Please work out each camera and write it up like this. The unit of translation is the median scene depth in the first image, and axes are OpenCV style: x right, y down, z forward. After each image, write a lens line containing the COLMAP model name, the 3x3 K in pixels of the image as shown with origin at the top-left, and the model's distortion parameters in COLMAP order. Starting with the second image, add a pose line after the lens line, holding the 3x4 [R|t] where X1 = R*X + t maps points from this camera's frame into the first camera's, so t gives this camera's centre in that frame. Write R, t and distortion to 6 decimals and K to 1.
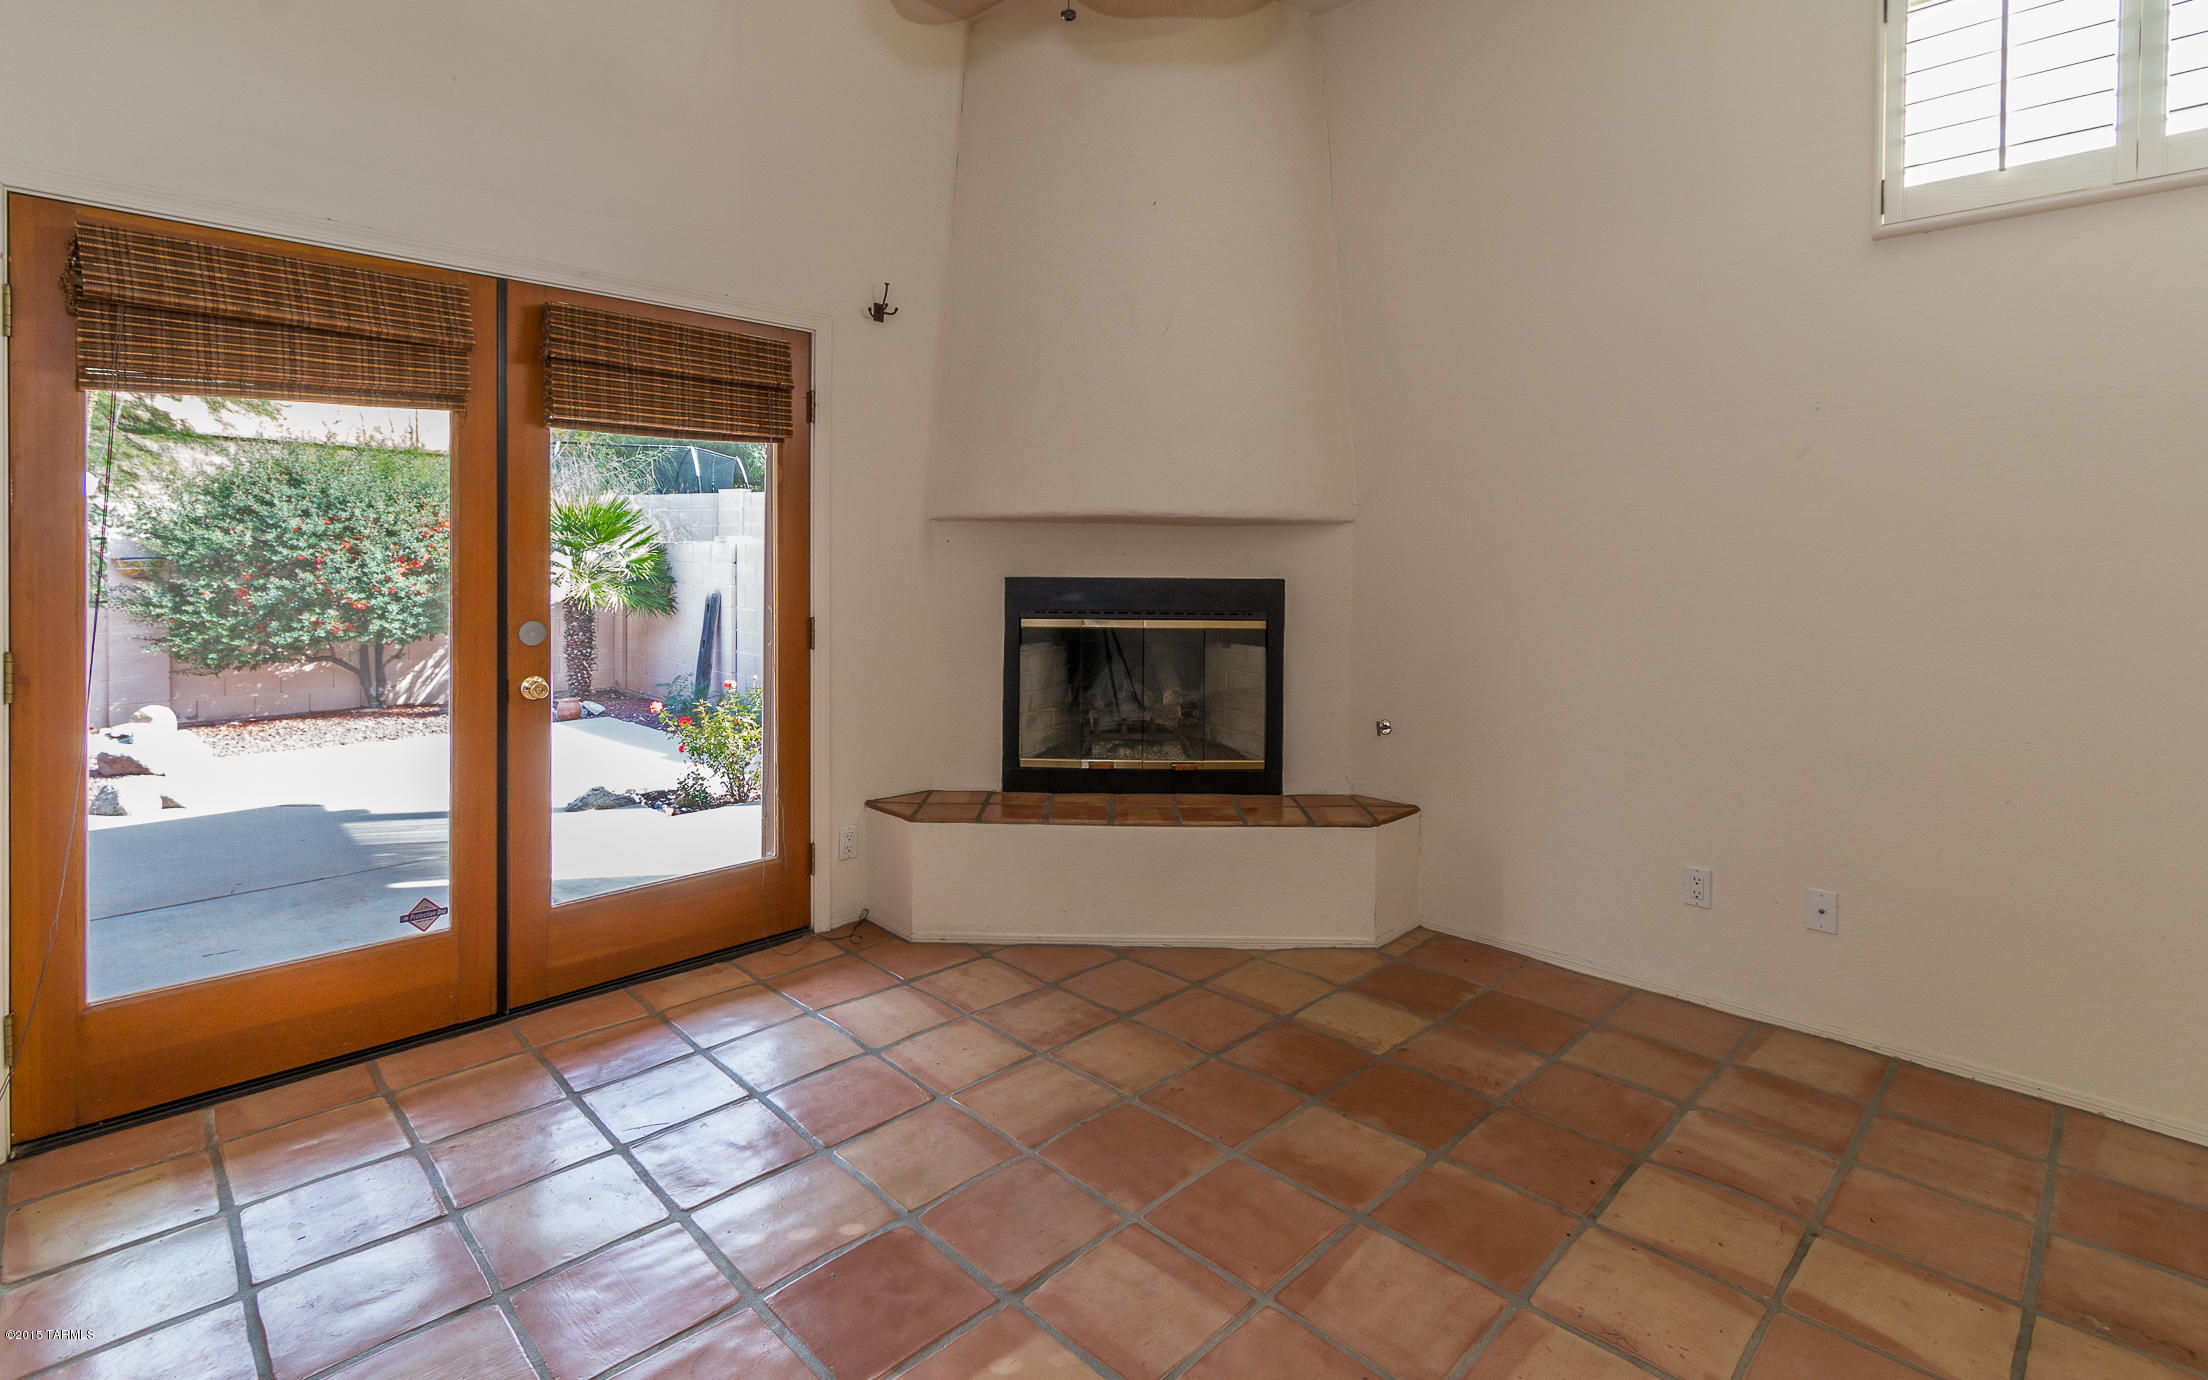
lens RADIAL K [[1039.1, 0, 1098.8], [0, 1039.1, 582.8], [0, 0, 1]] dist [0.001988, -0.000881]
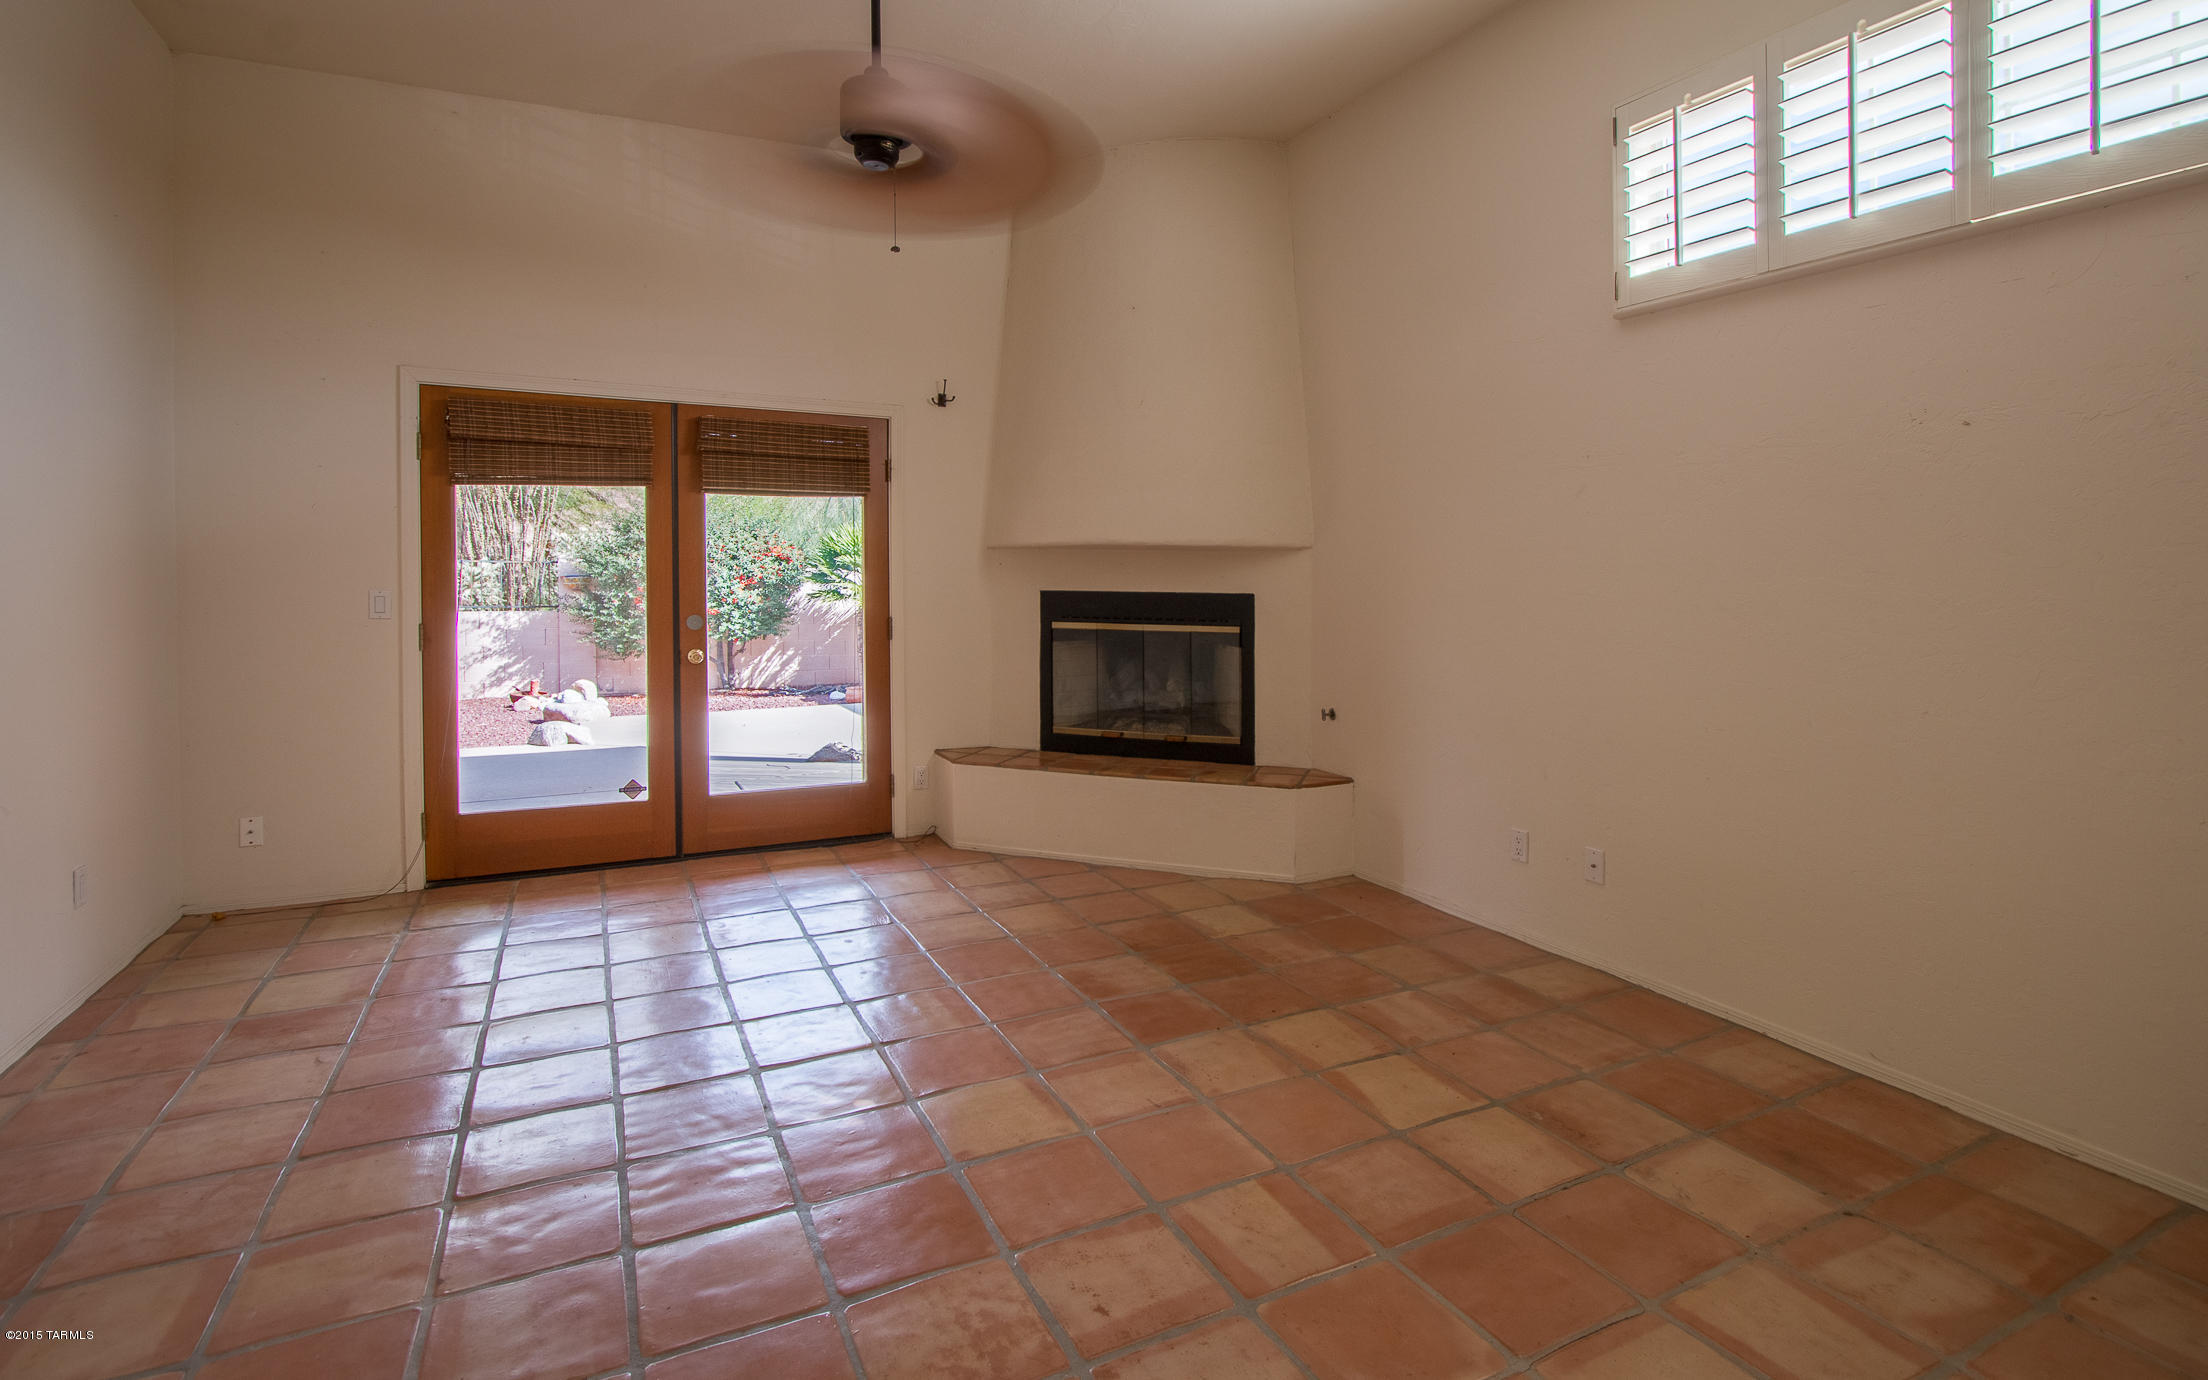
lens RADIAL K [[1007.6, 0, 1137.4], [0, 1007.6, 619.7], [0, 0, 1]] dist [-0.022204, 0.000165]
pose [[0.962286, 0.014426, -0.271657, 0.418290], [-0.009742, 0.999780, 0.018583, 0.007095], [0.271865, -0.015236, 0.962215, -0.238334]]
